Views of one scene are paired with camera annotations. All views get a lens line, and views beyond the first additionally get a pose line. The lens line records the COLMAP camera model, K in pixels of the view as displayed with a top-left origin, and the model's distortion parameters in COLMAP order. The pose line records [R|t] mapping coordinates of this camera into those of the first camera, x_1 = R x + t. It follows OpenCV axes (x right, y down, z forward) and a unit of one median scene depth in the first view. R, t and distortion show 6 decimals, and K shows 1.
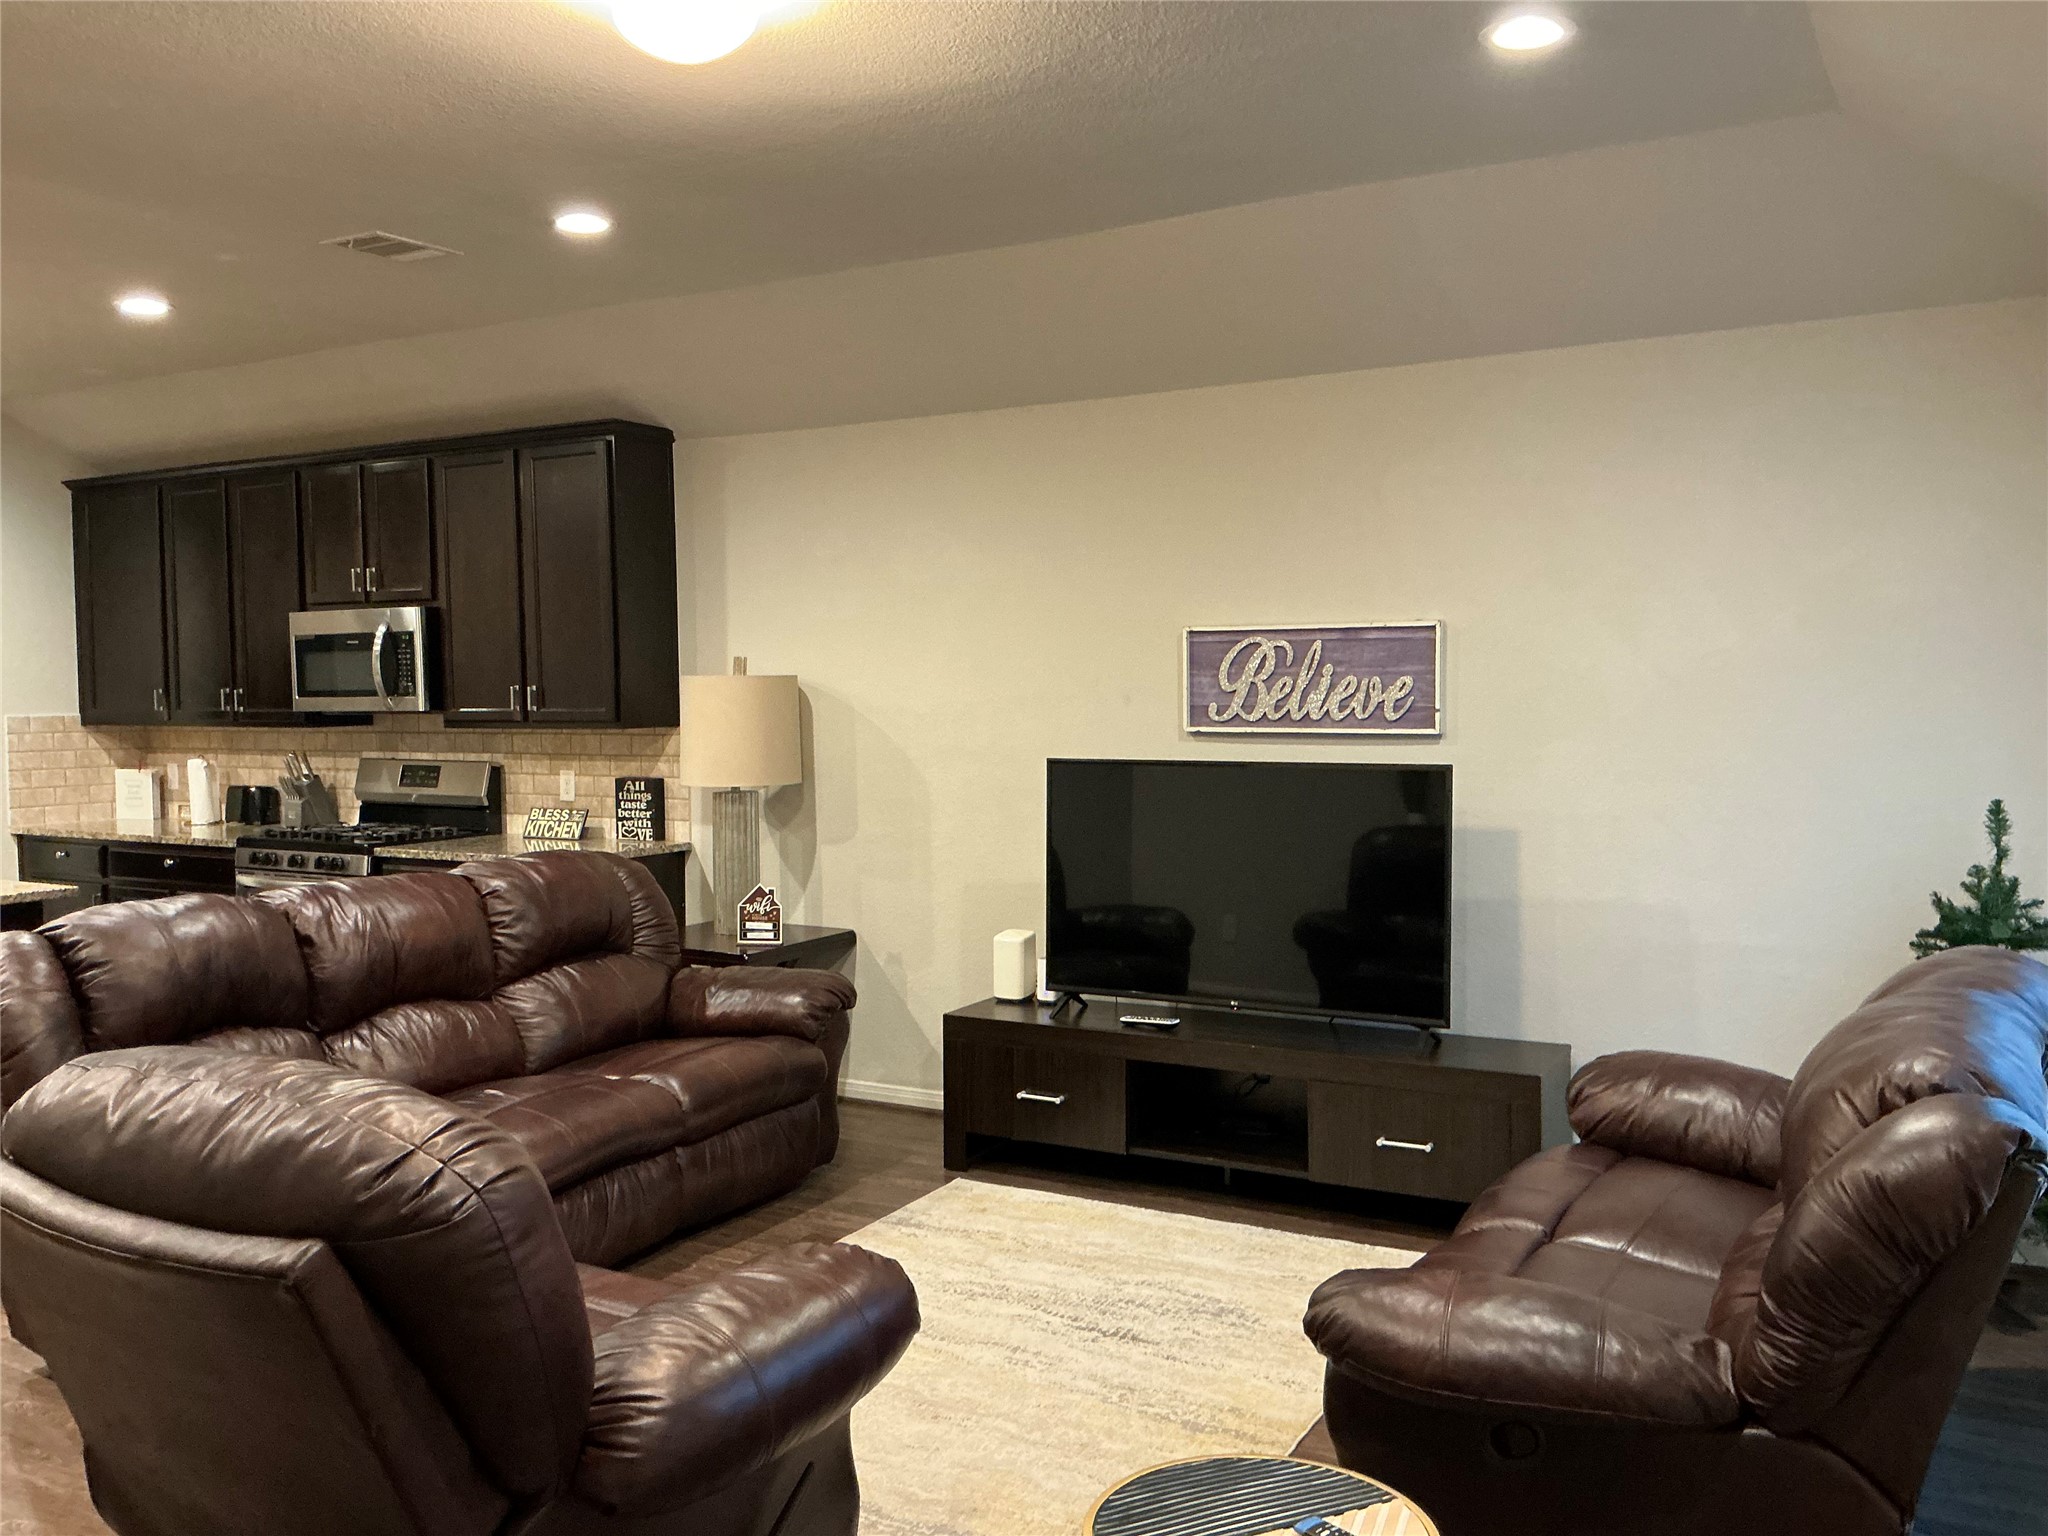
lens RADIAL K [[1679.4, 0, 1003.7], [0, 1679.4, 768.9], [0, 0, 1]] dist [0.059363, -0.097070]
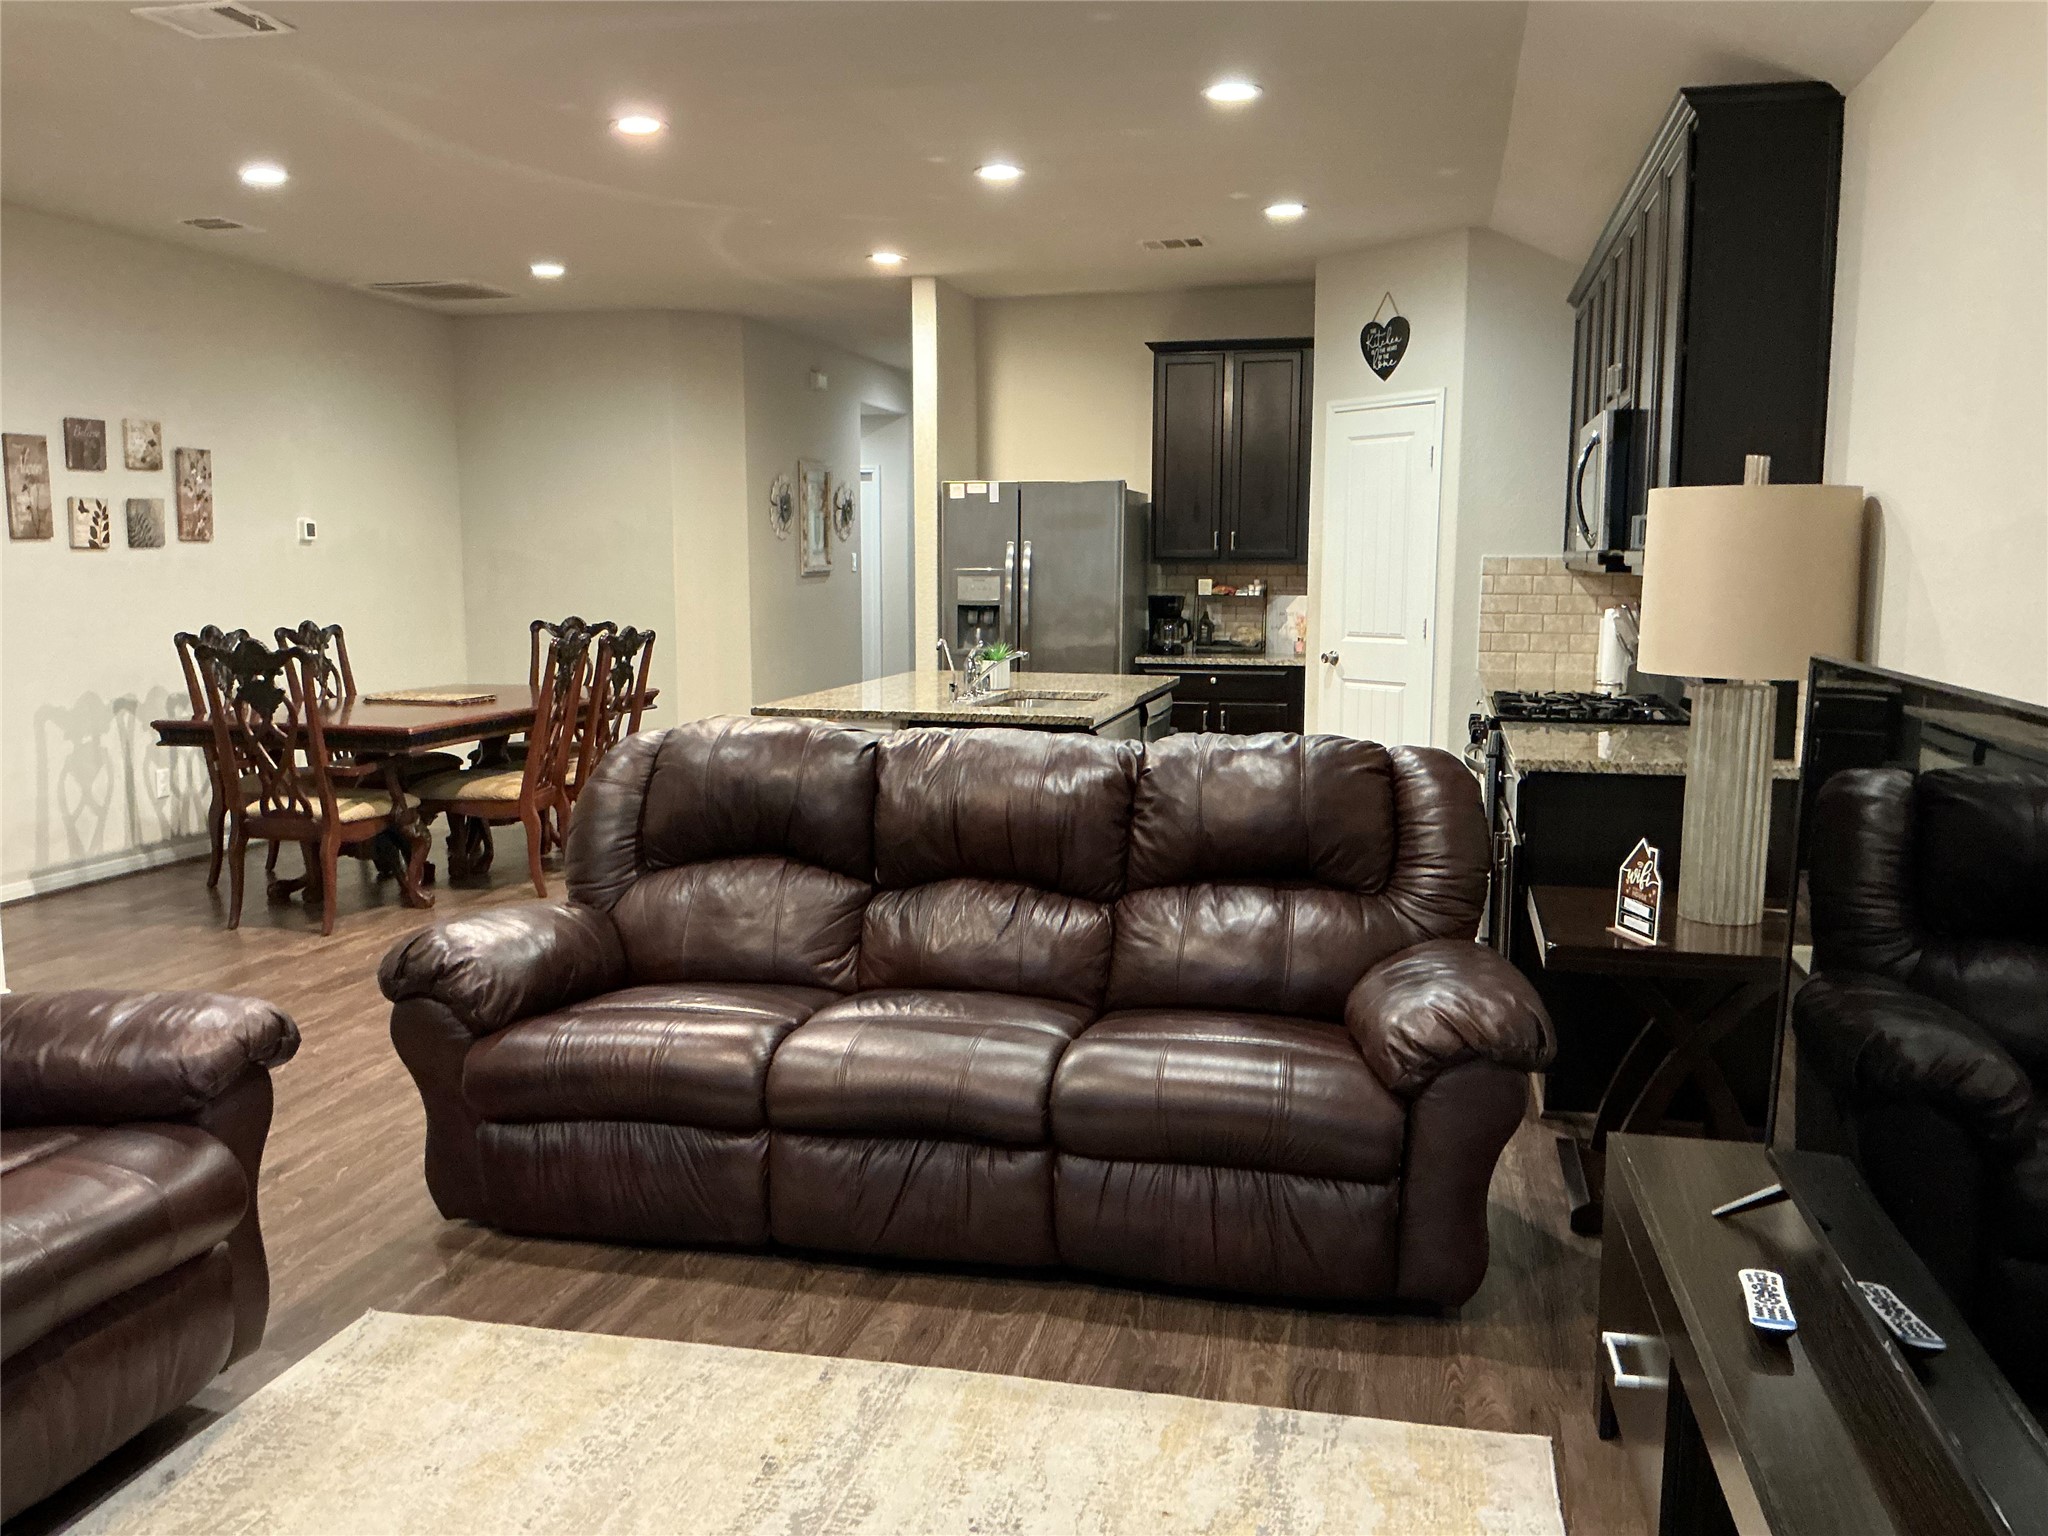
lens RADIAL K [[1679.4, 0, 1015.9], [0, 1679.4, 789.4], [0, 0, 1]] dist [0.059363, -0.097070]
pose [[0.283947, 0.141350, -0.948364, 0.337534], [-0.052078, 0.989888, 0.131947, -0.015495], [0.957425, 0.011923, 0.288437, 0.580499]]
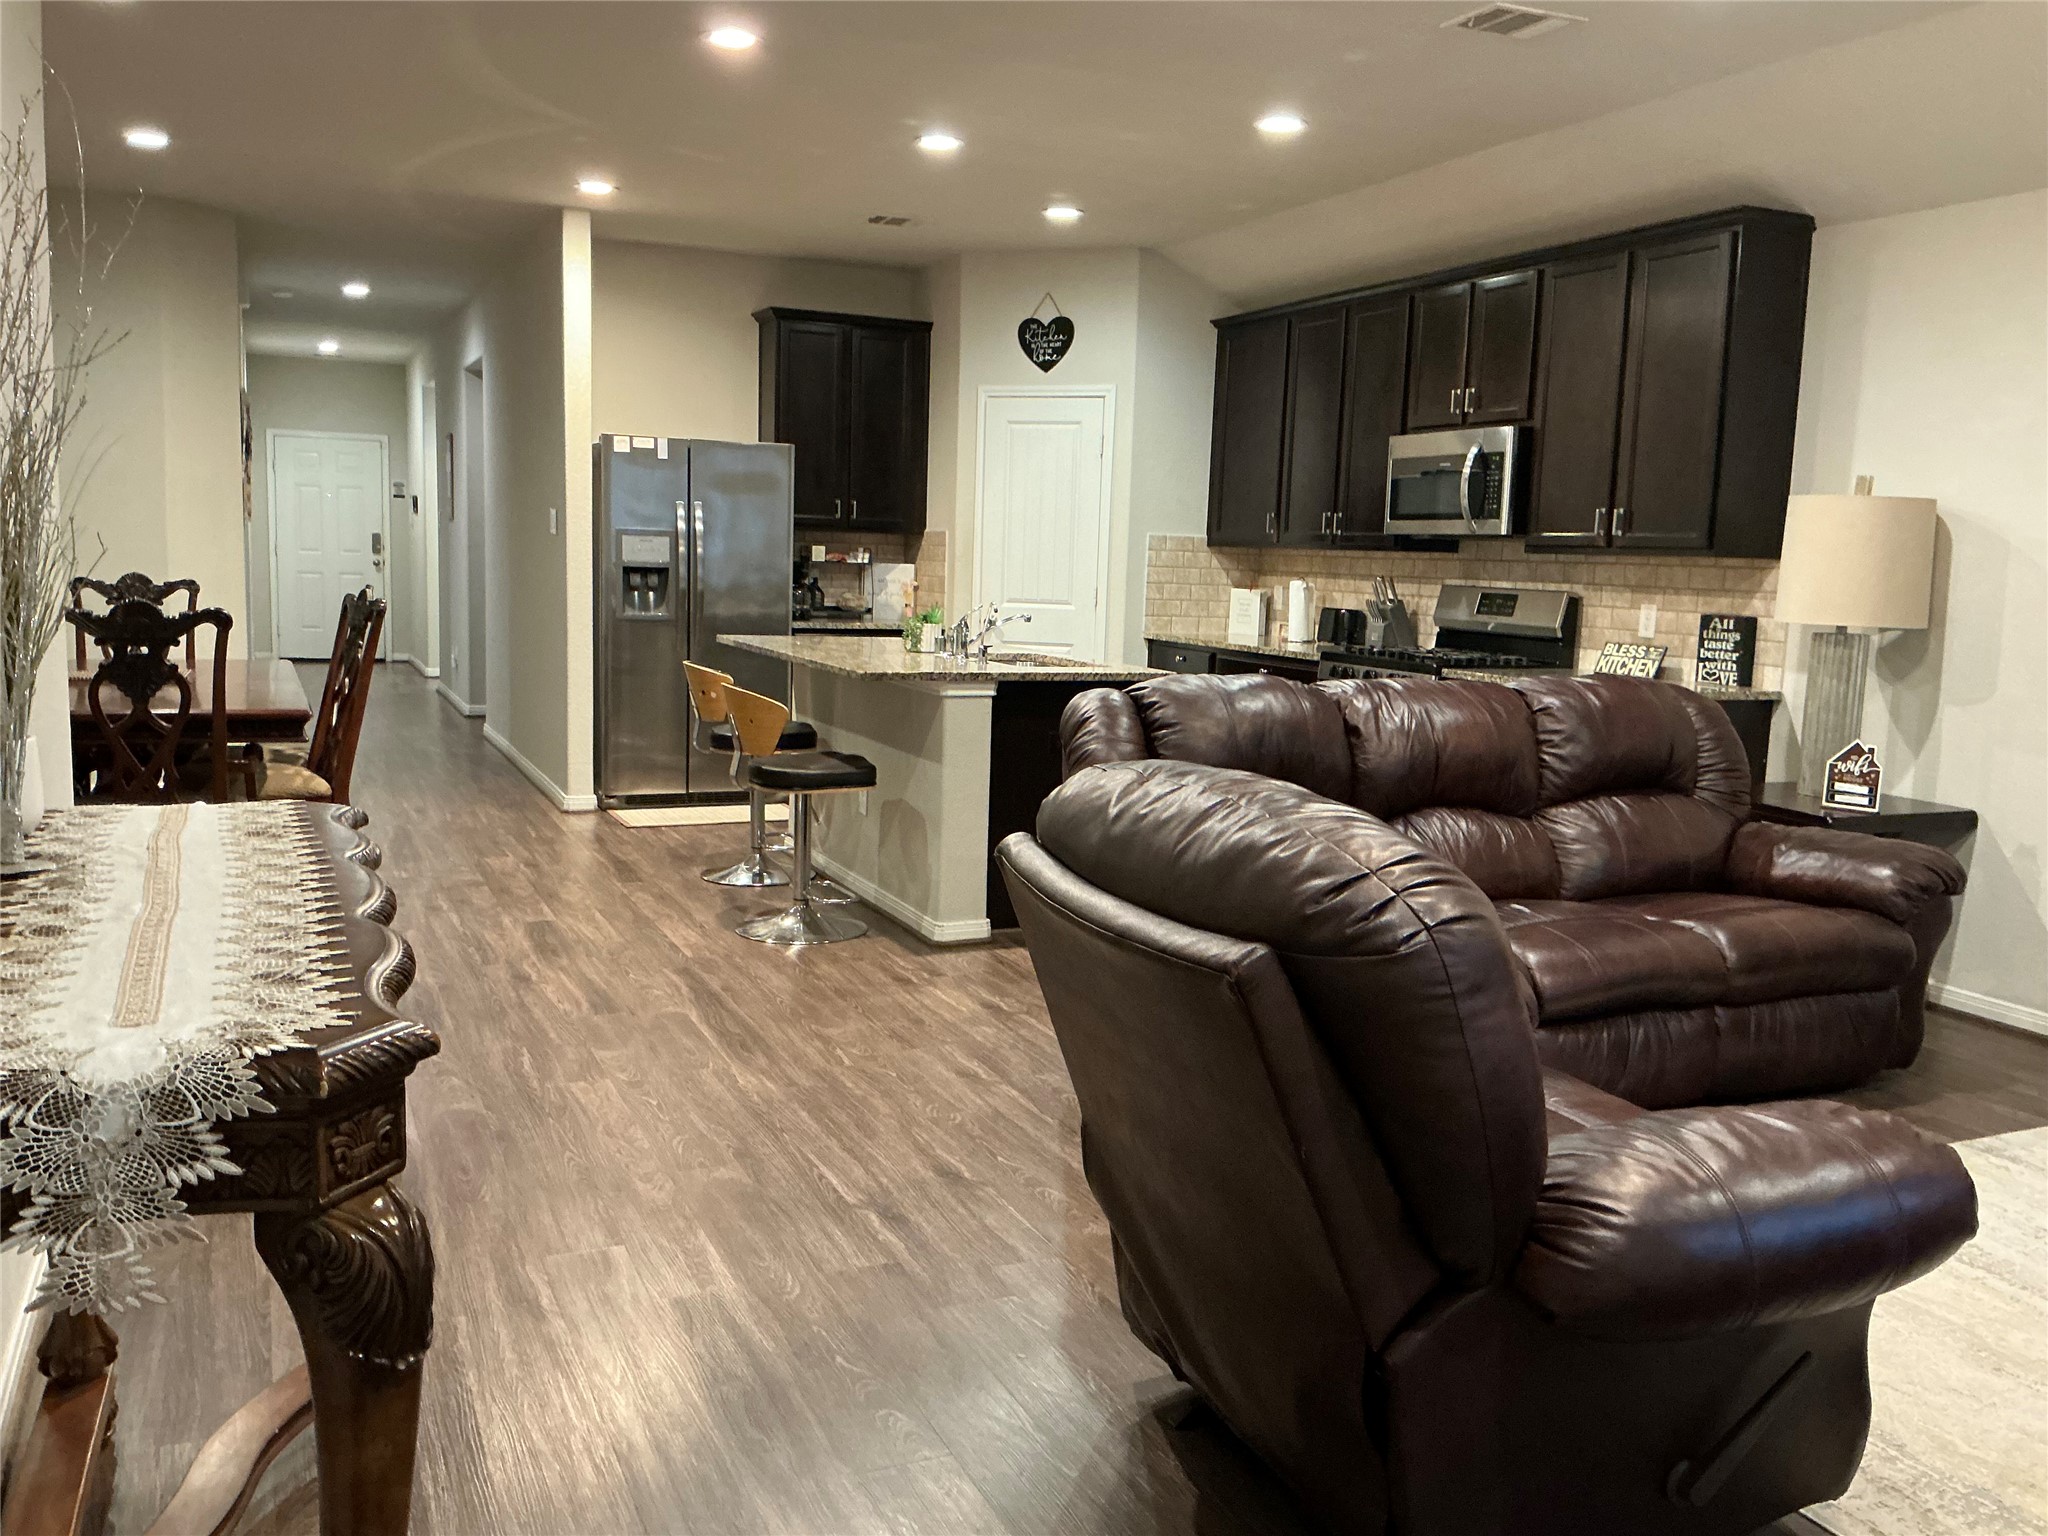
lens RADIAL K [[1679.4, 0, 1033.2], [0, 1679.4, 784.7], [0, 0, 1]] dist [0.059363, -0.097070]
pose [[0.813957, 0.117119, -0.568997, 0.007952], [-0.069495, 0.992064, 0.104787, 0.028189], [0.576754, -0.045750, 0.815636, 0.041138]]
